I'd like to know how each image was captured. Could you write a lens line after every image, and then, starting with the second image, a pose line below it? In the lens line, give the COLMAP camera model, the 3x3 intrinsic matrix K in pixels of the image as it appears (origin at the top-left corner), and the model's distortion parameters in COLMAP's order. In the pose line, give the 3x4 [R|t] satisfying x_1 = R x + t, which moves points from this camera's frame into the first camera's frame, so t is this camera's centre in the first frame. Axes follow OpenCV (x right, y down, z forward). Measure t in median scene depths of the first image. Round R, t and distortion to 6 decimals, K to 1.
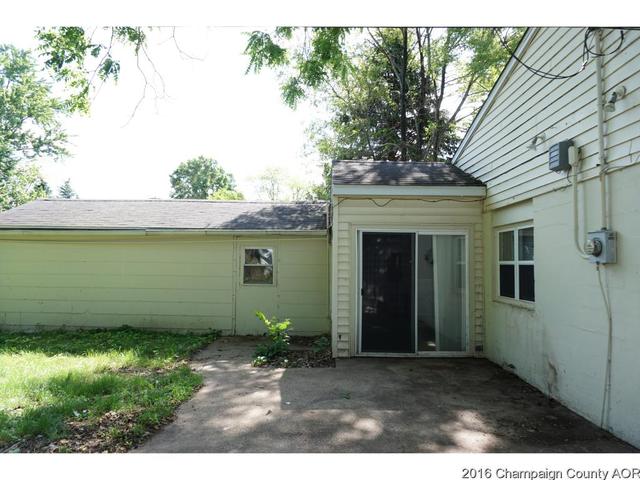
lens RADIAL K [[427.6, 0, 319.0], [0, 427.6, 240.8], [0, 0, 1]] dist [-0.045694, 0.031828]
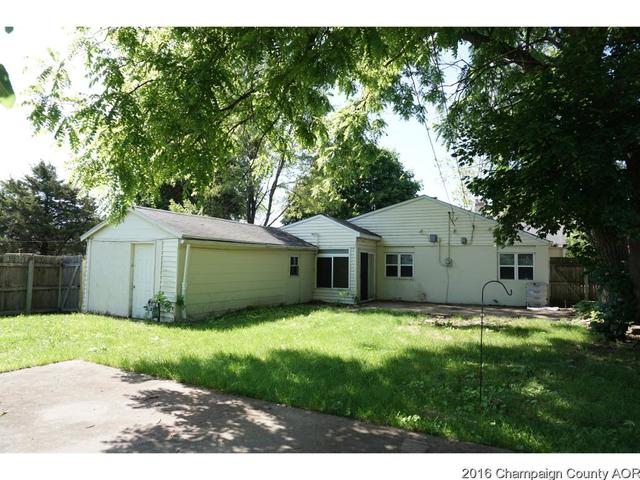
lens RADIAL K [[427.6, 0, 317.5], [0, 427.6, 239.8], [0, 0, 1]] dist [-0.045694, 0.031828]
pose [[0.455144, 0.048175, 0.889113, -1.831142], [-0.055455, 0.998131, -0.025694, -0.013591], [-0.888689, -0.037611, 0.456965, 0.085351]]
